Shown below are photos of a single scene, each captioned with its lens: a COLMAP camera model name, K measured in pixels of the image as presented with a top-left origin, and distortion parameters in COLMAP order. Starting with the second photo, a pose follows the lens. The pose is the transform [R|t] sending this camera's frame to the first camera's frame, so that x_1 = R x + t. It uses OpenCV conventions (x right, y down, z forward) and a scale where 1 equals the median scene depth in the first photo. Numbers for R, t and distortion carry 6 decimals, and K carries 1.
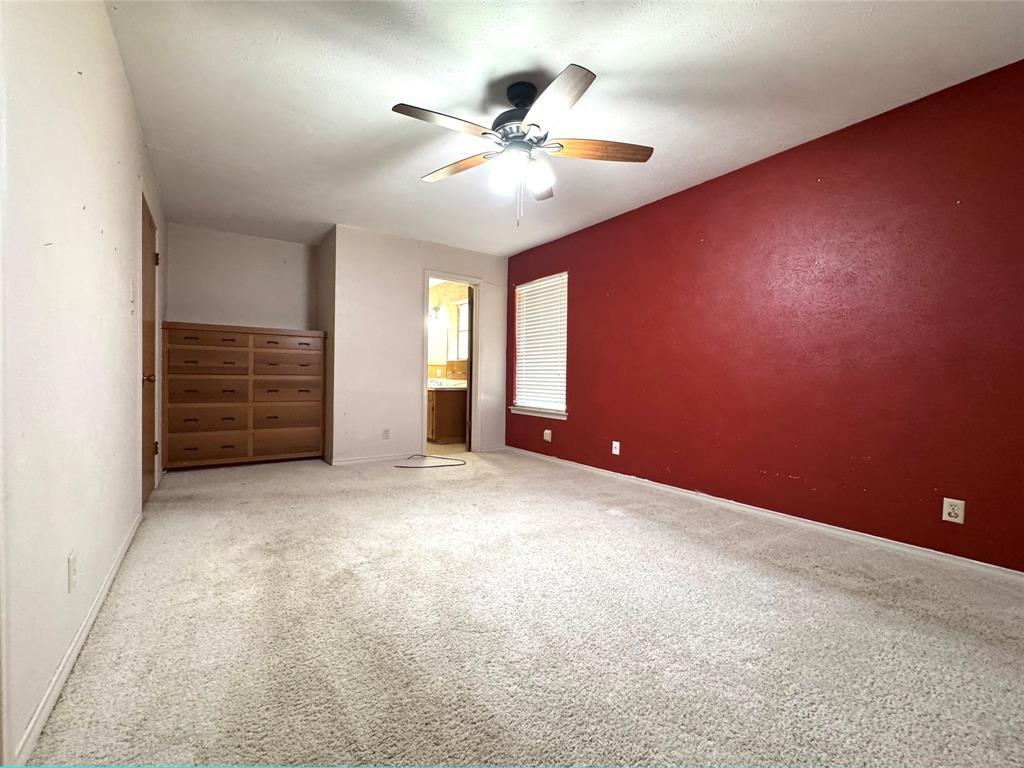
lens RADIAL K [[427.4, 0, 486.4], [0, 427.4, 377.8], [0, 0, 1]] dist [-0.001105, 0.000176]
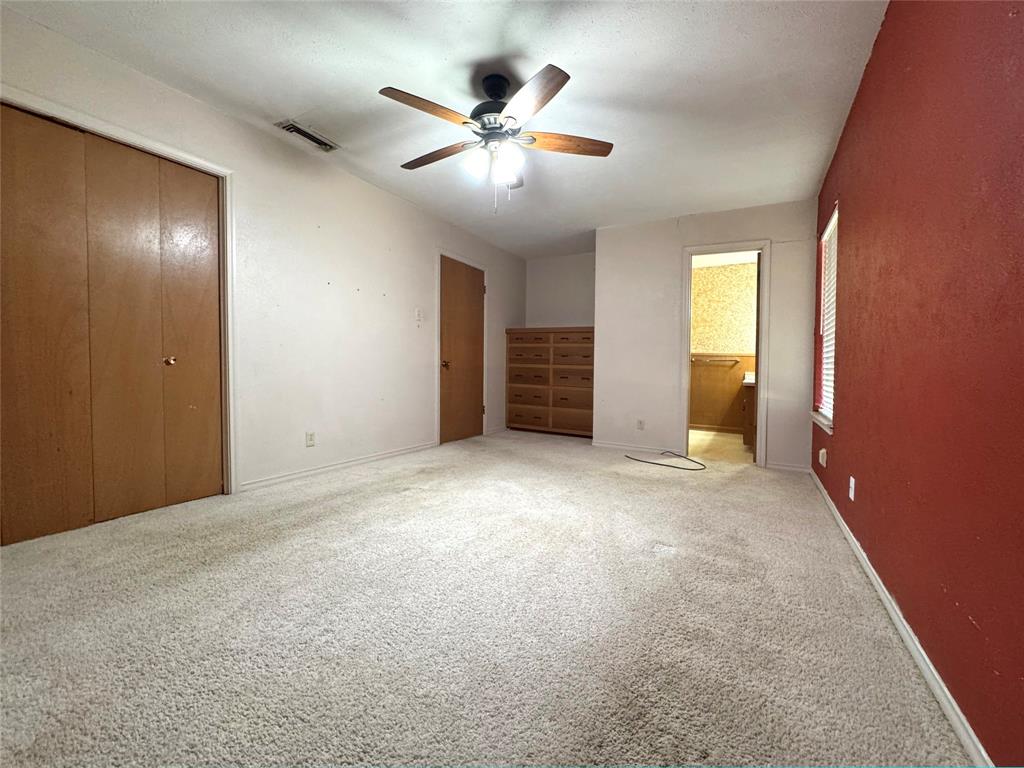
lens RADIAL K [[427.4, 0, 508.0], [0, 427.4, 379.5], [0, 0, 1]] dist [-0.001105, 0.000176]
pose [[0.454287, 0.029978, -0.890351, 0.558547], [-0.023123, 0.999494, 0.021855, 0.013626], [0.890555, 0.010659, 0.454751, 0.301477]]
